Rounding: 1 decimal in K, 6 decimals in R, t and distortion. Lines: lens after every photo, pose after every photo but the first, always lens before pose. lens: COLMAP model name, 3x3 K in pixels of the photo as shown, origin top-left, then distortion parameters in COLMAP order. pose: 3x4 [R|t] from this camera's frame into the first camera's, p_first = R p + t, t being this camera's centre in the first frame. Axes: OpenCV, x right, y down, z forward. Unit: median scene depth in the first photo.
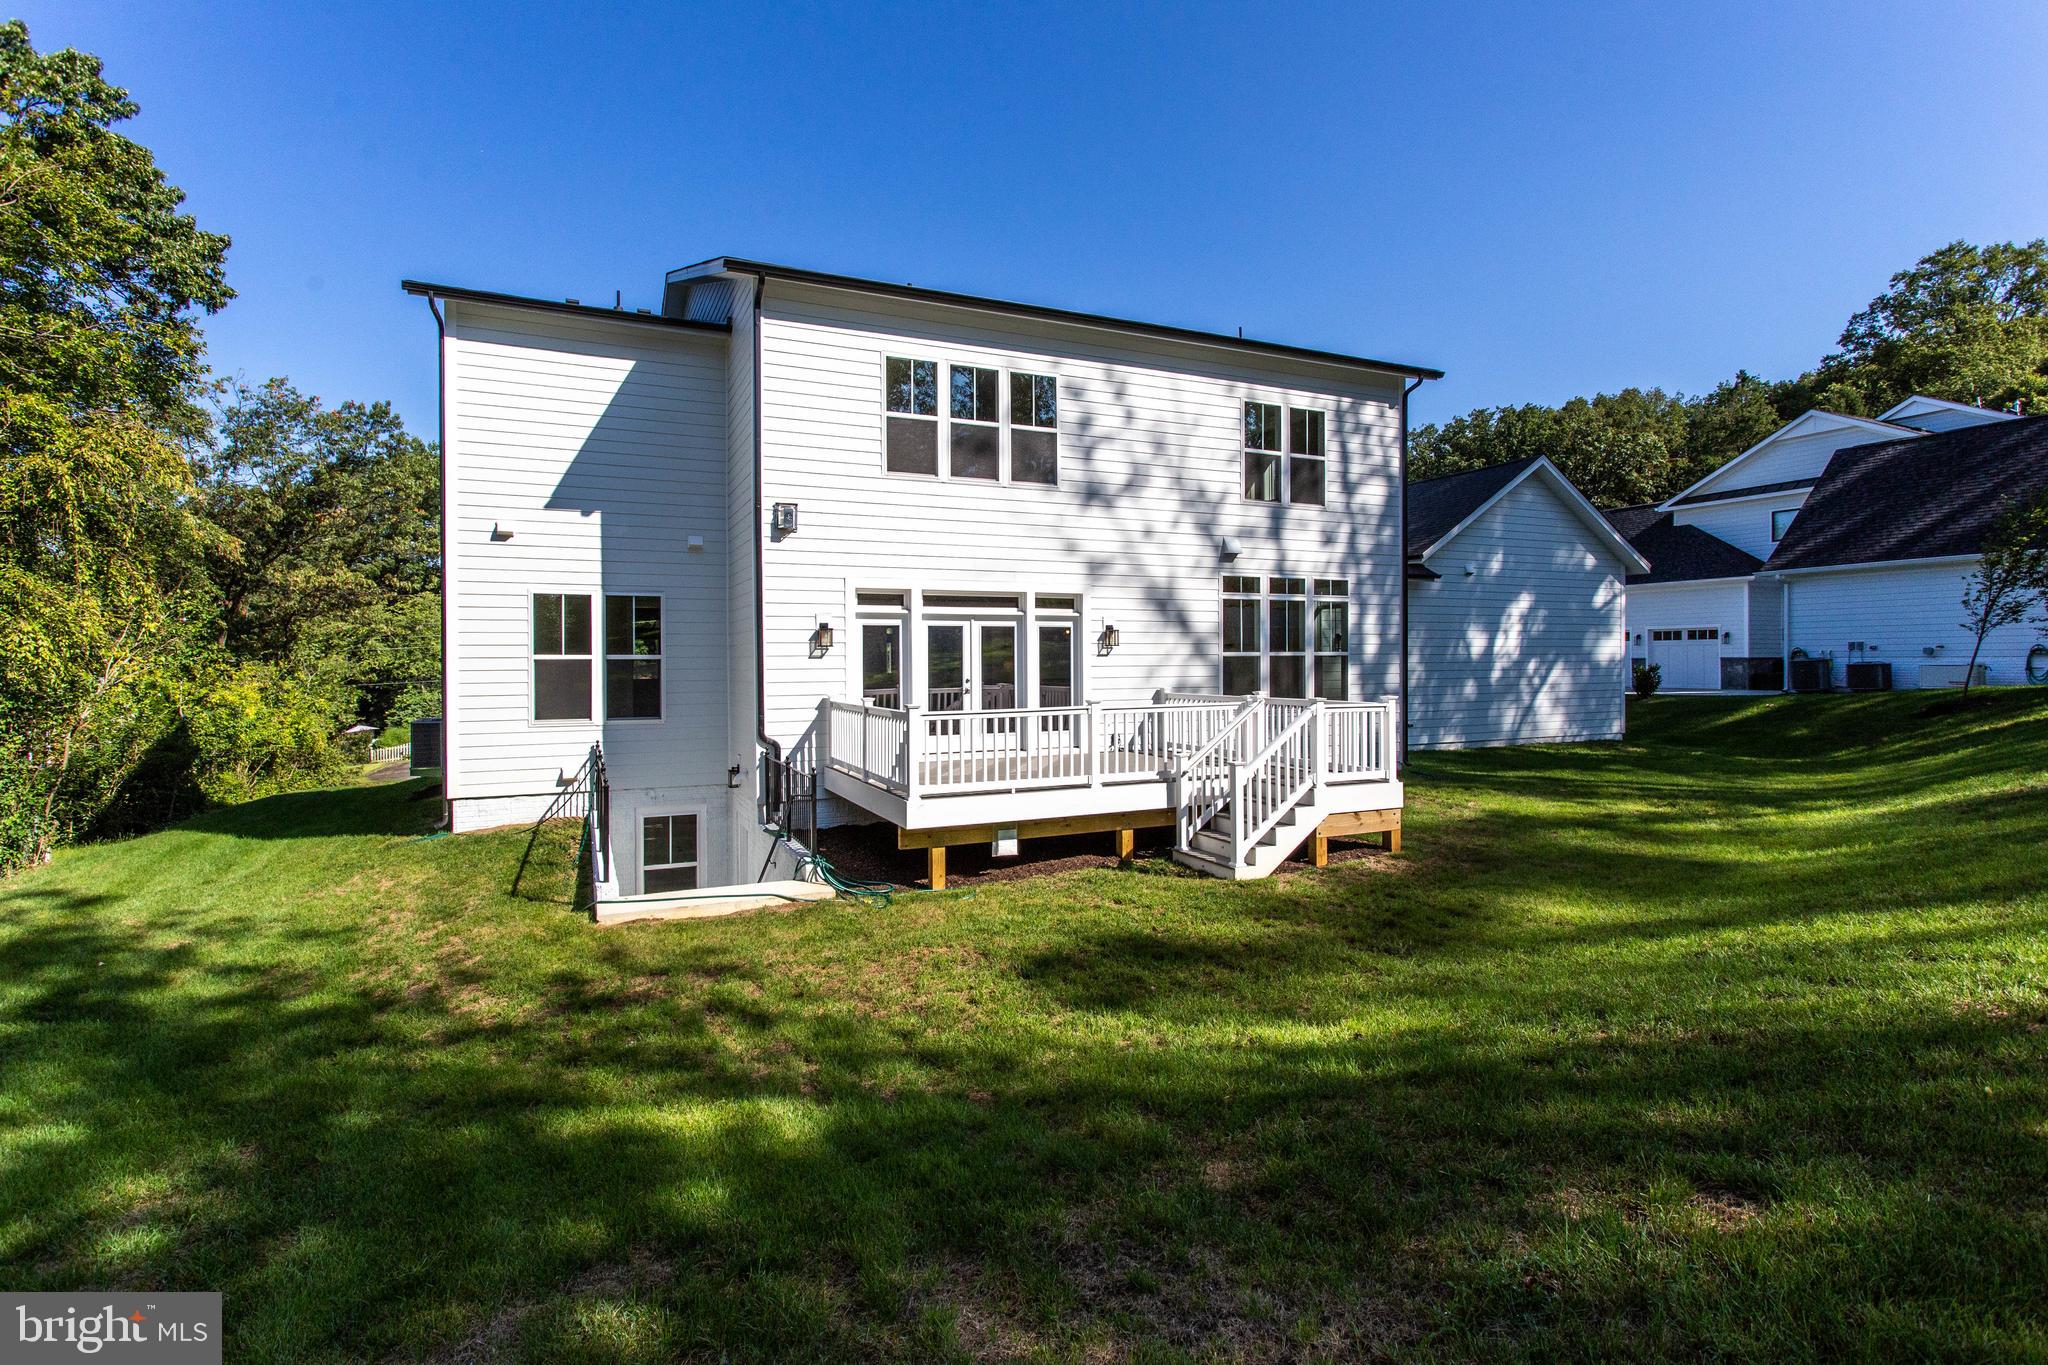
lens RADIAL K [[985.4, 0, 1066.5], [0, 985.4, 665.0], [0, 0, 1]] dist [0.000232, 0.002258]
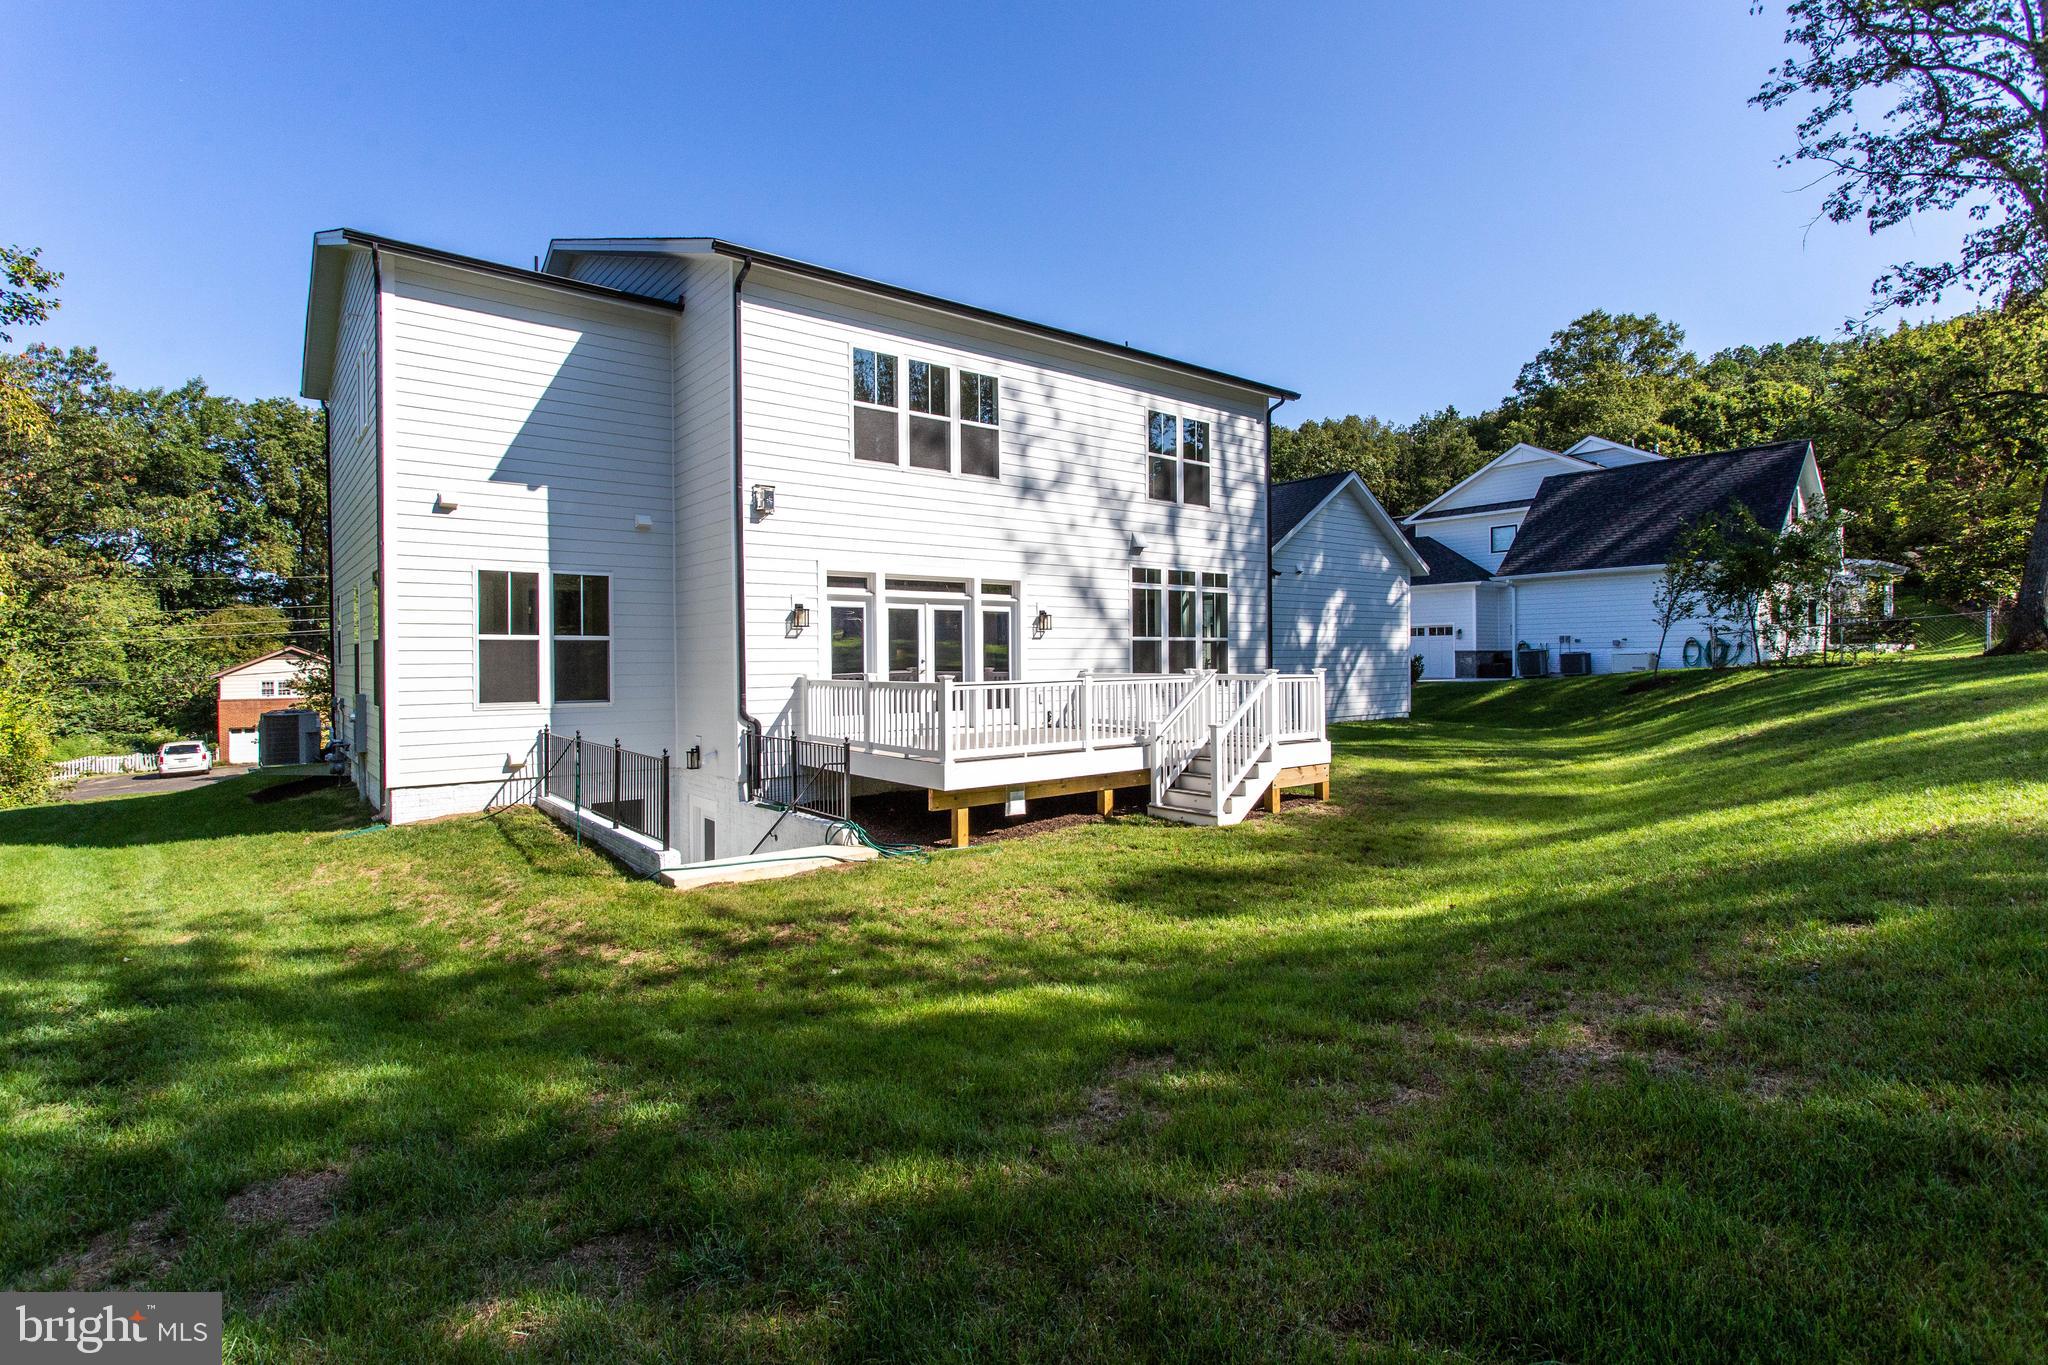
lens RADIAL K [[985.4, 0, 1057.4], [0, 985.4, 667.7], [0, 0, 1]] dist [0.000232, 0.002258]
pose [[0.969829, -0.006019, 0.243711, -0.191270], [0.005750, 0.999982, 0.001817, 0.019405], [-0.243718, -0.000361, 0.969846, -0.049600]]
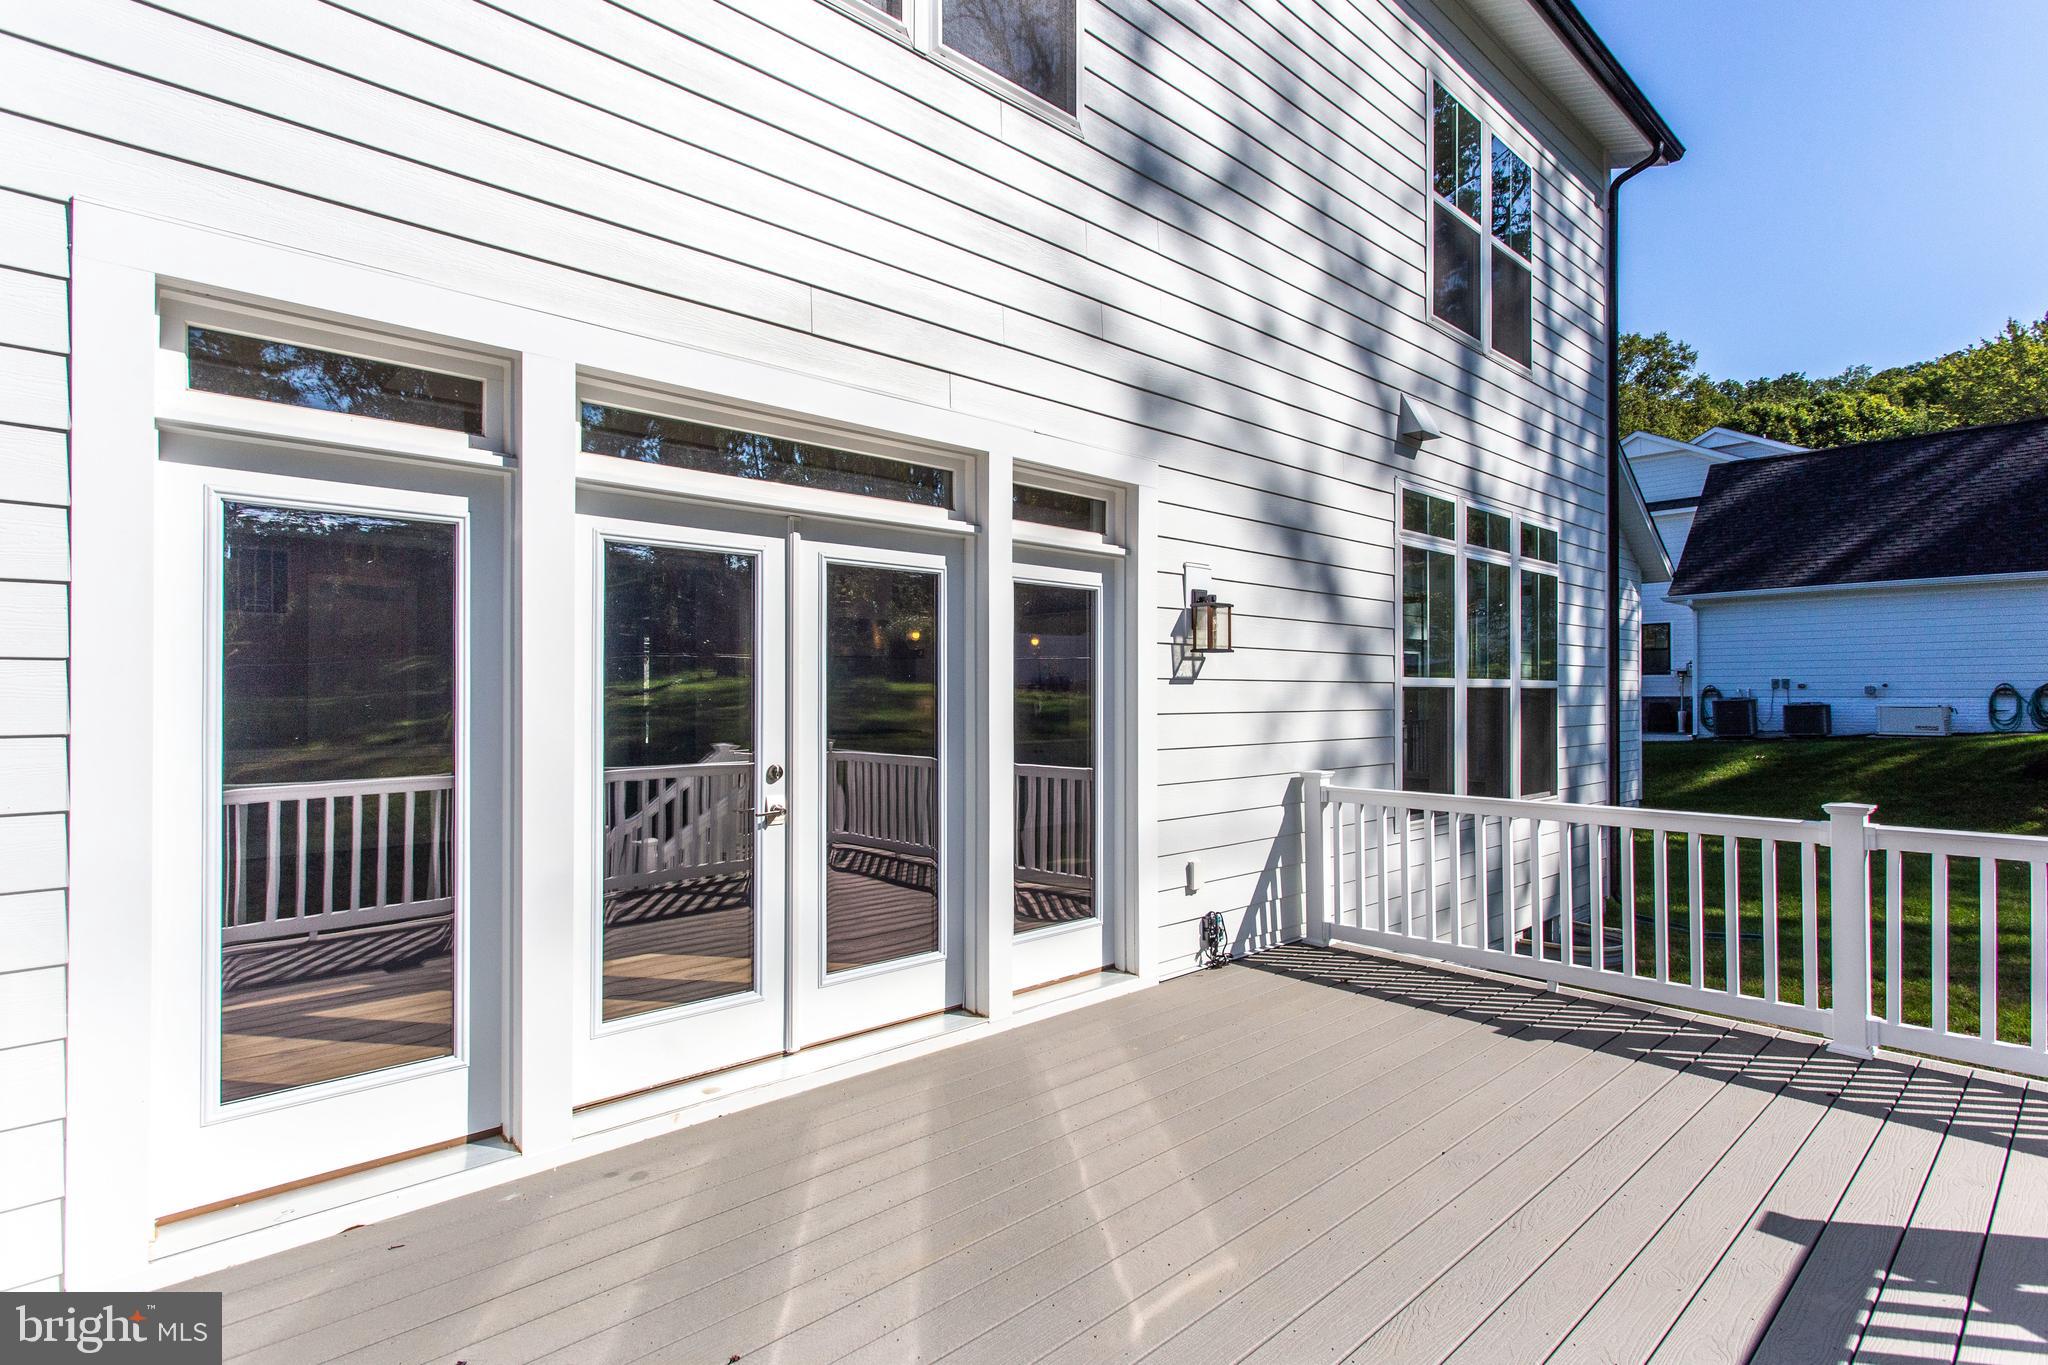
lens RADIAL K [[985.4, 0, 1046.2], [0, 985.4, 695.9], [0, 0, 1]] dist [0.000232, 0.002258]
pose [[0.959963, 0.003506, 0.280104, -0.089917], [-0.000922, 0.999956, -0.009355, -0.000938], [-0.280124, 0.008722, 0.959924, 0.652806]]
